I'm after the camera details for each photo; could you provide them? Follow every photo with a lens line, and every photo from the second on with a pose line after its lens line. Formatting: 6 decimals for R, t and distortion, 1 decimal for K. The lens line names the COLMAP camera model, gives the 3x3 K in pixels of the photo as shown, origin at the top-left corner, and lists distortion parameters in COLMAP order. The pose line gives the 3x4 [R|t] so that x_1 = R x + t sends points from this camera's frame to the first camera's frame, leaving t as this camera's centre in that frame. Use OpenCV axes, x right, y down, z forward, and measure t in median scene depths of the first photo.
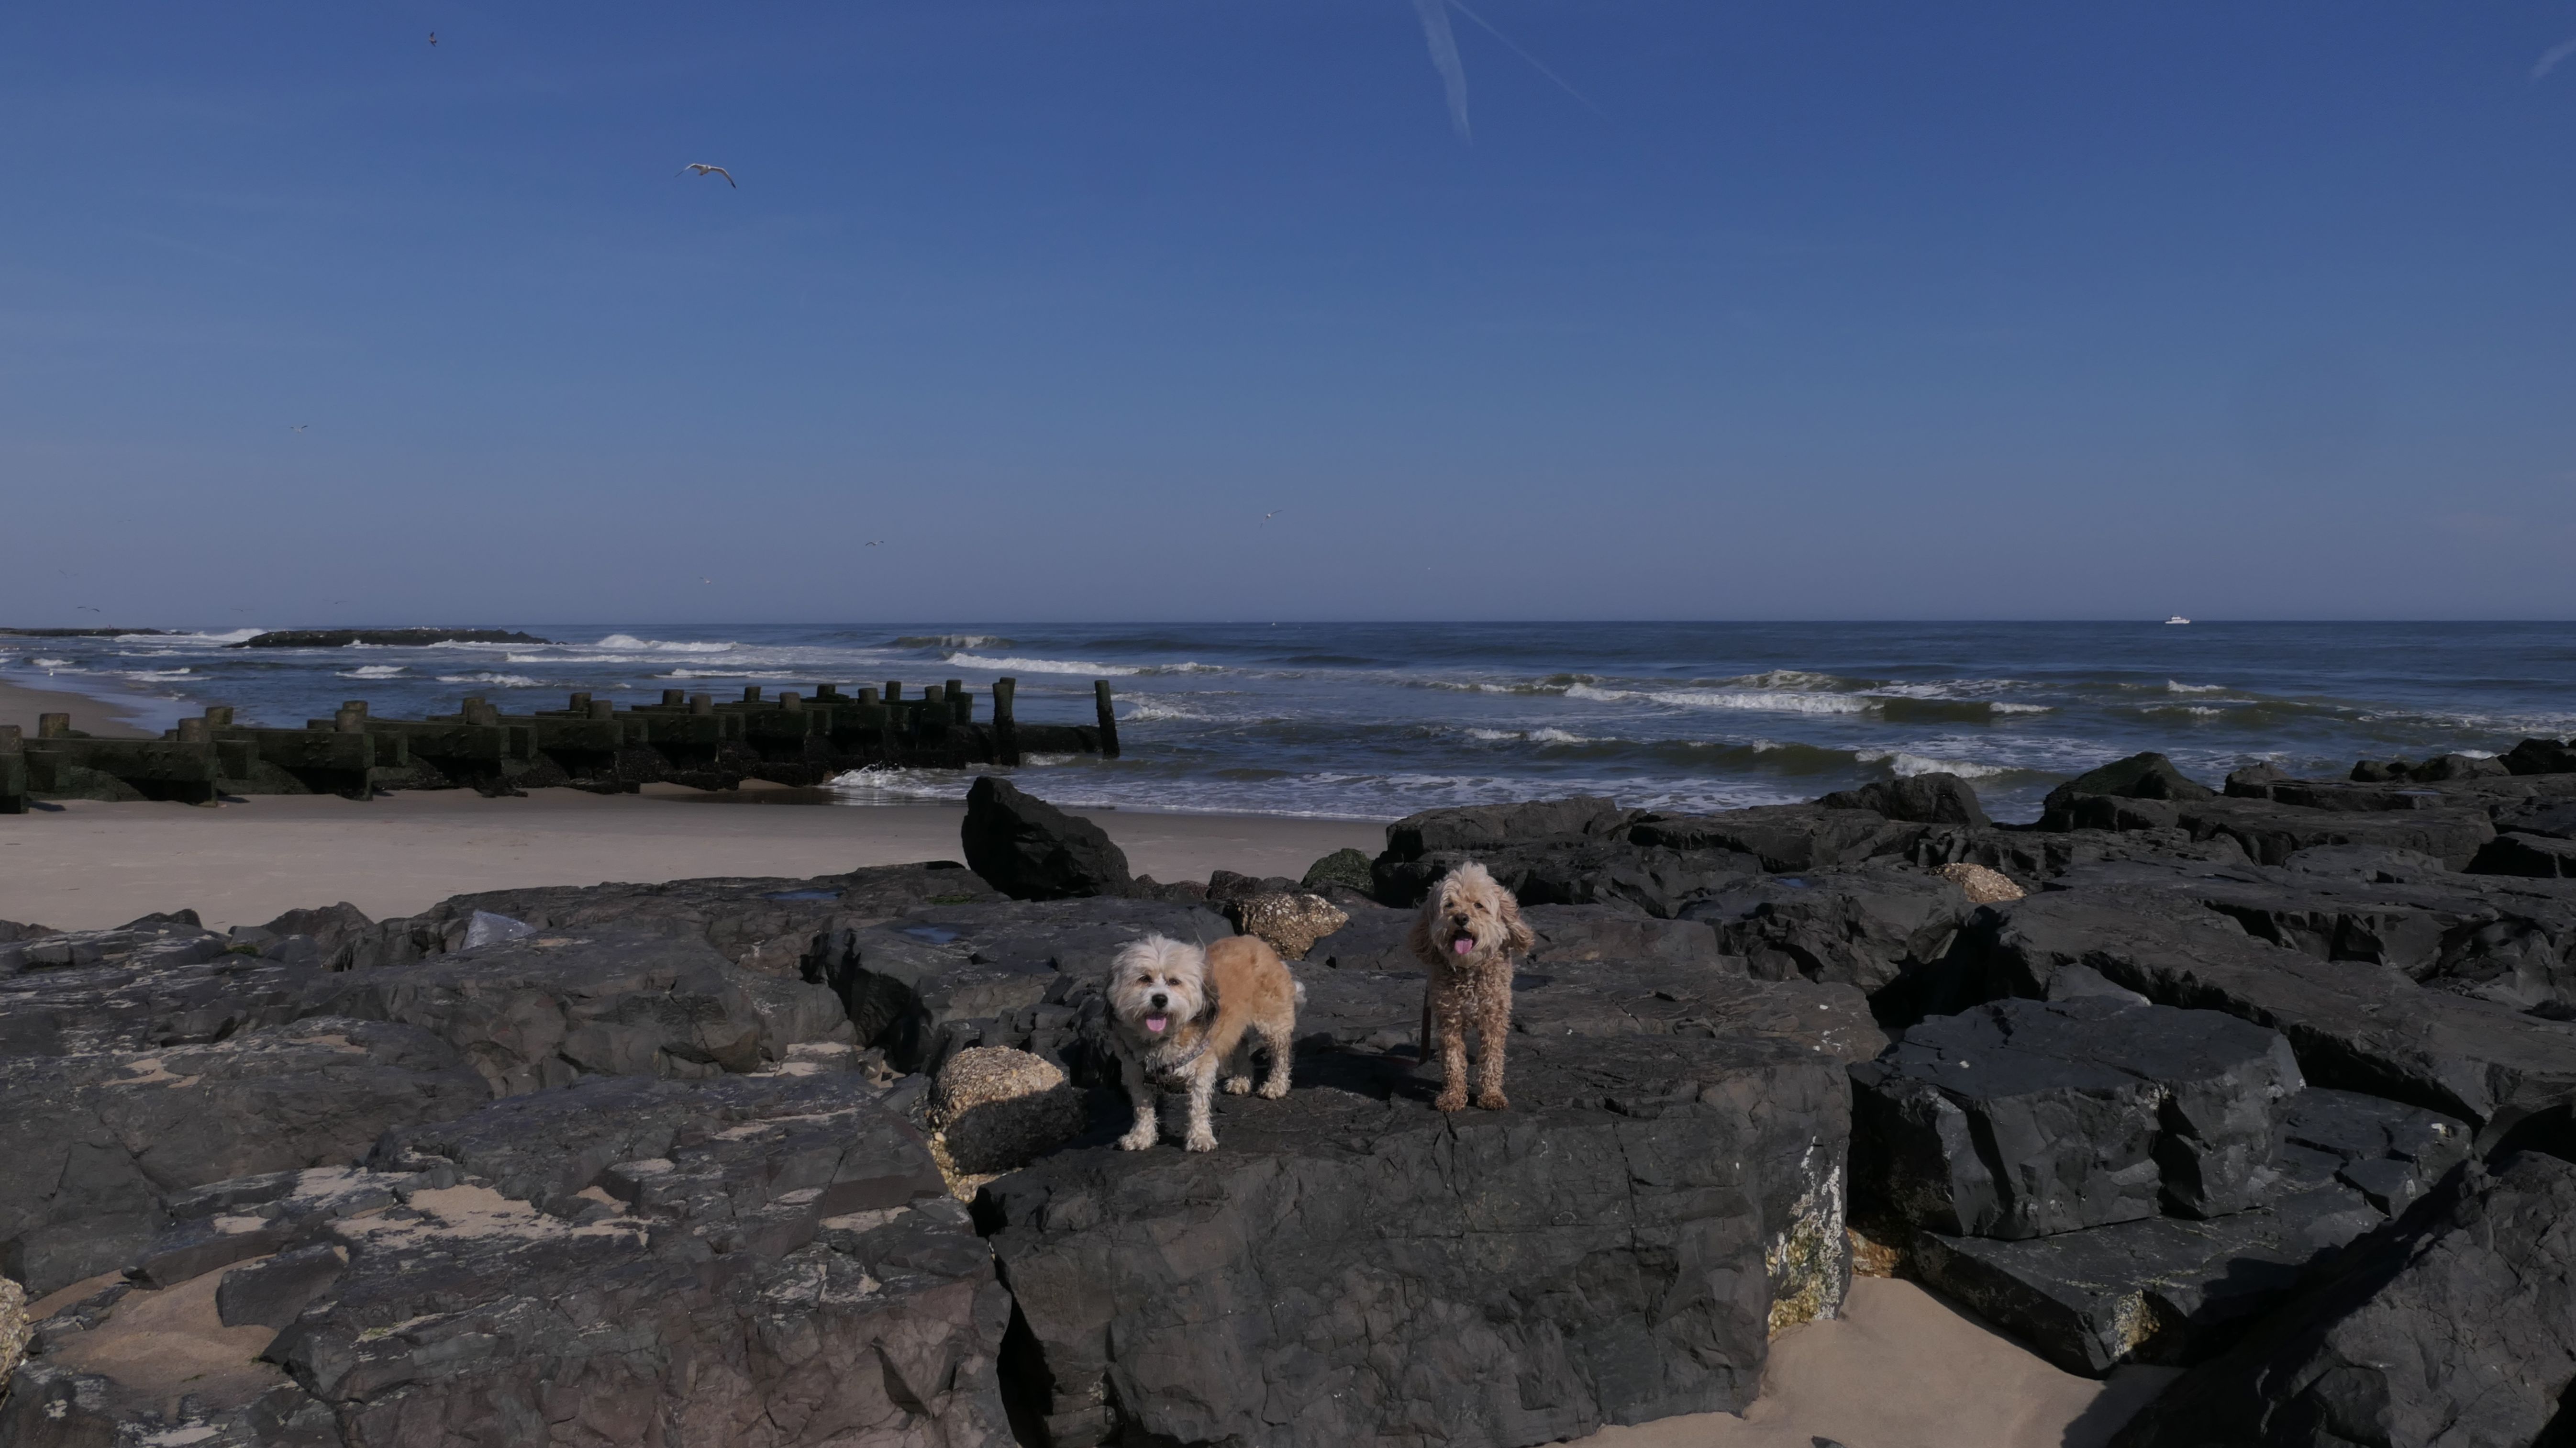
lens RADIAL K [[1972.2, 0, 1280.7], [0, 1972.2, 714.5], [0, 0, 1]] dist [0.004596, -0.009112]
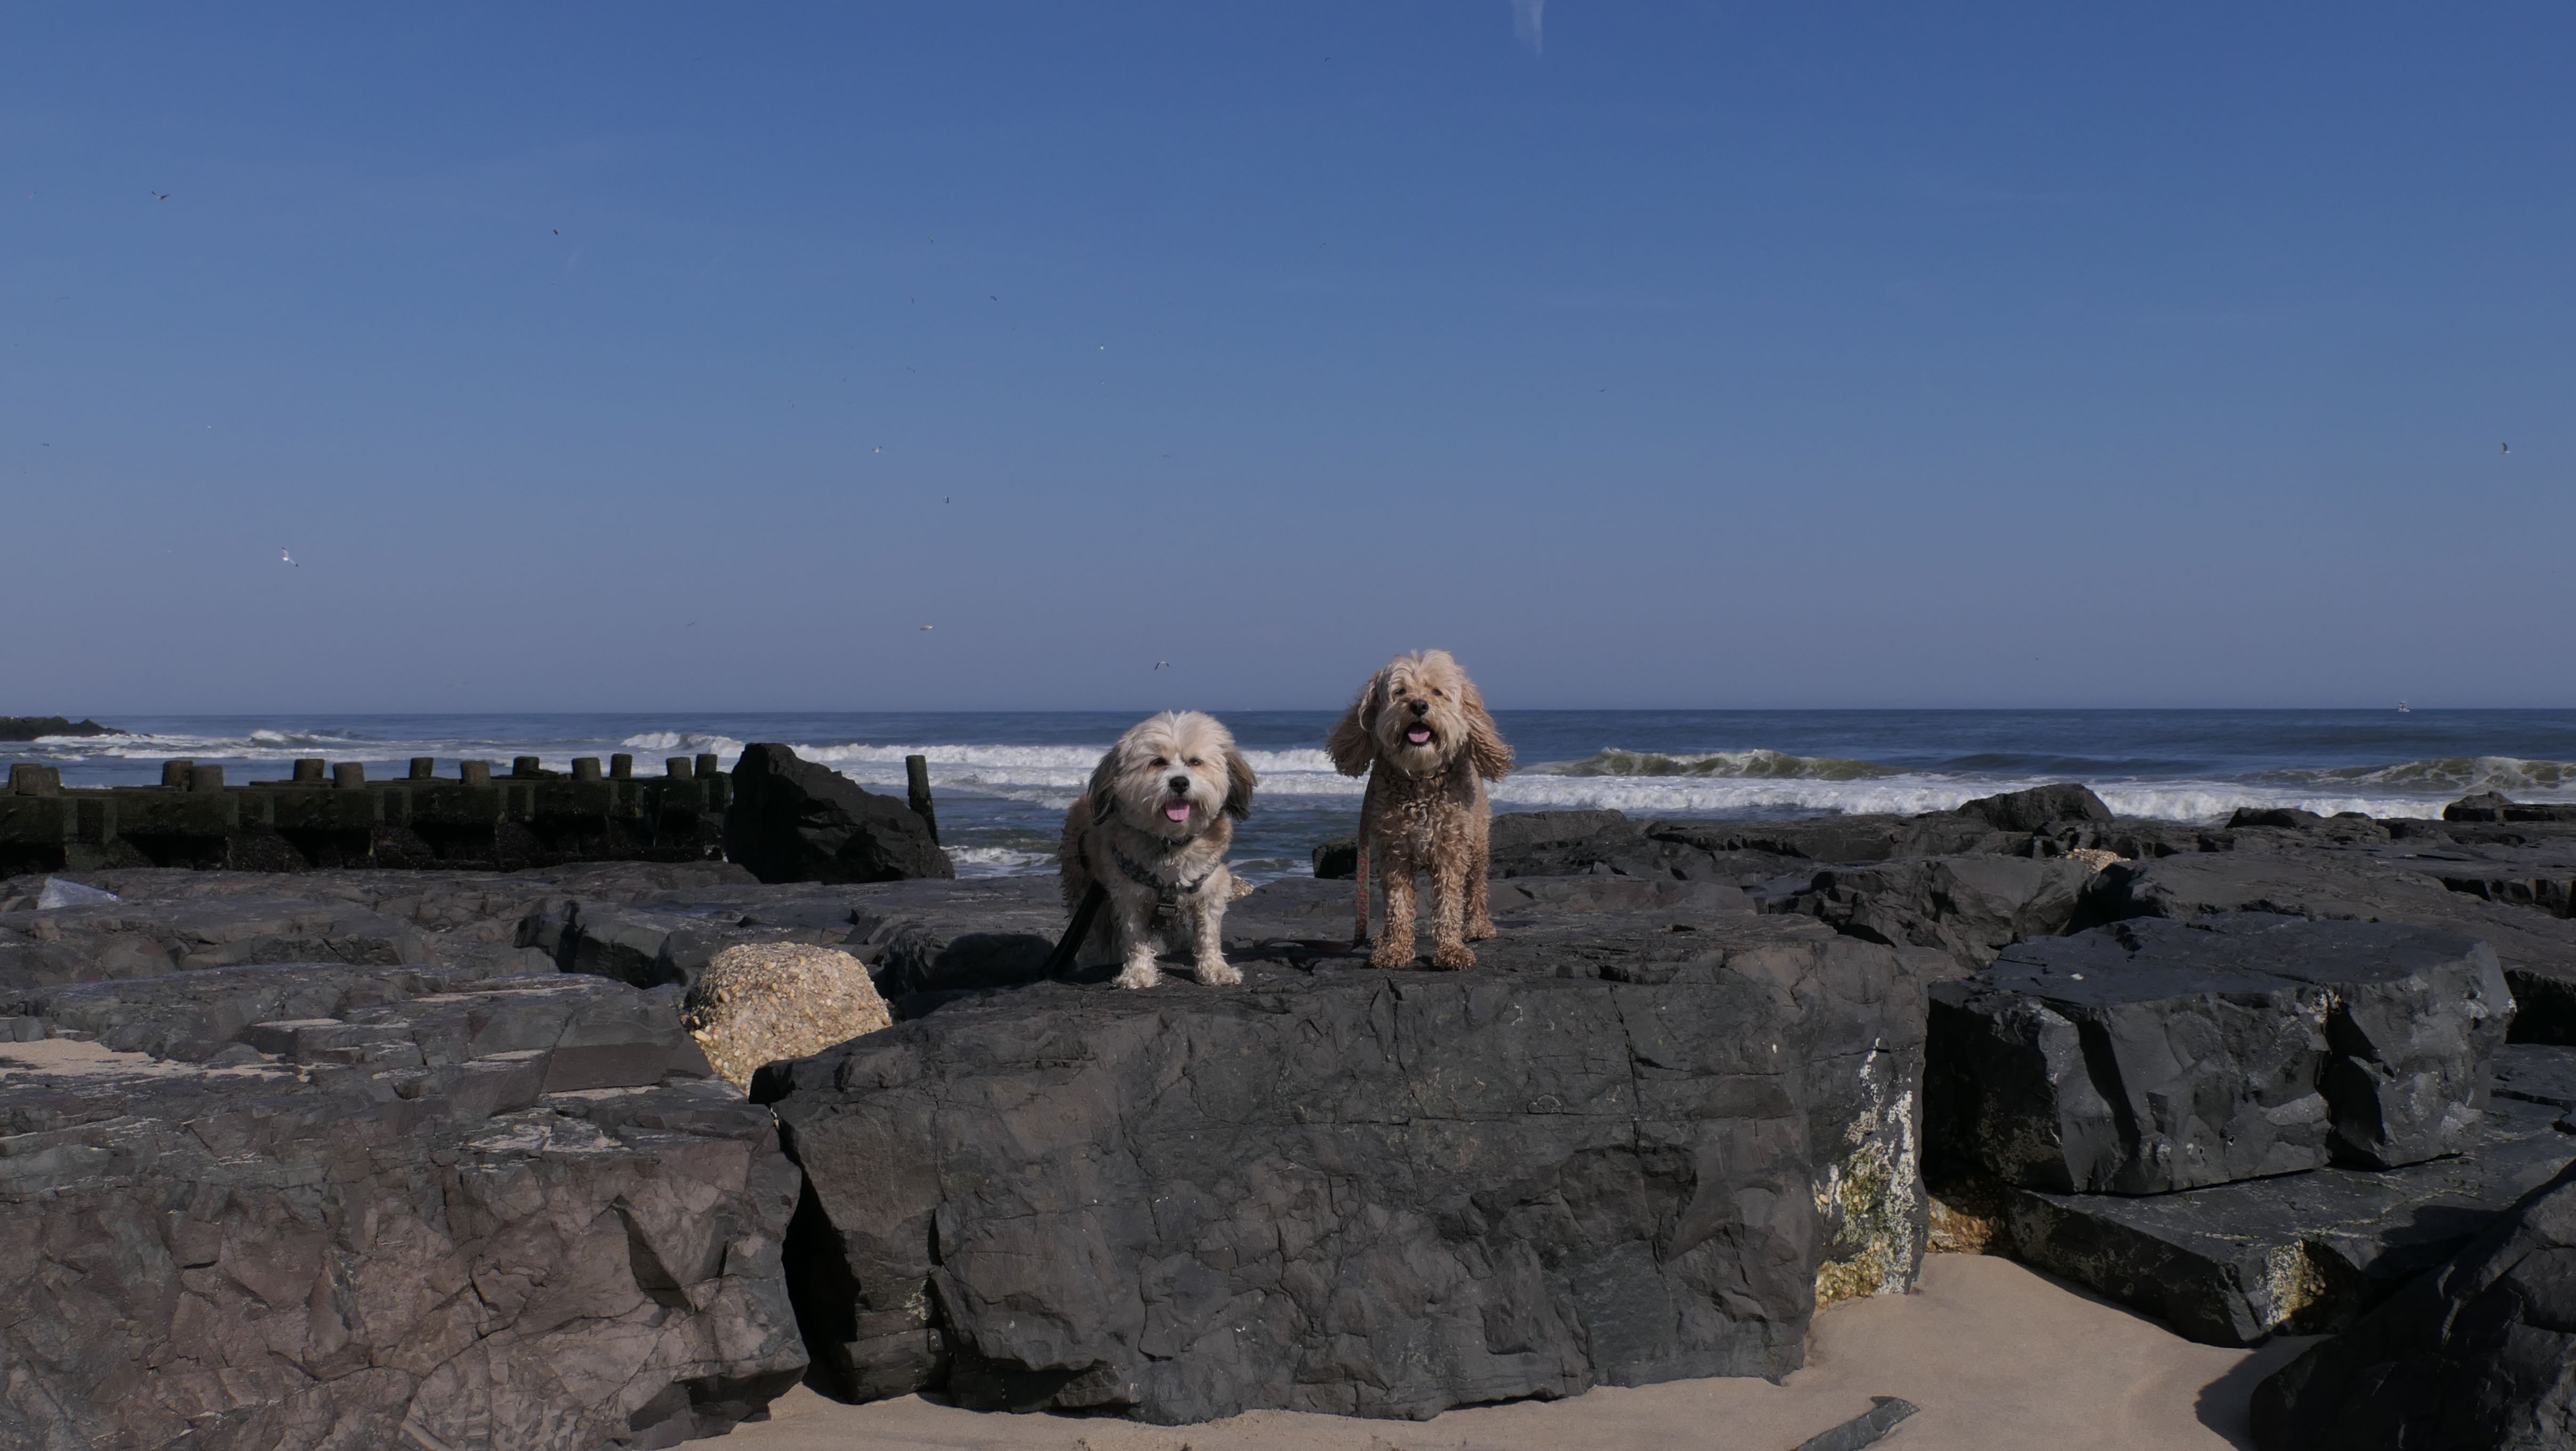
lens RADIAL K [[2757.3, 0, 1301.0], [0, 2757.3, 749.2], [0, 0, 1]] dist [-0.038030, 0.000000]
pose [[0.998835, 0.001392, 0.048226, 0.001092], [-0.000555, 0.999849, -0.017364, 0.134645], [-0.048243, 0.017317, 0.998685, -0.040280]]
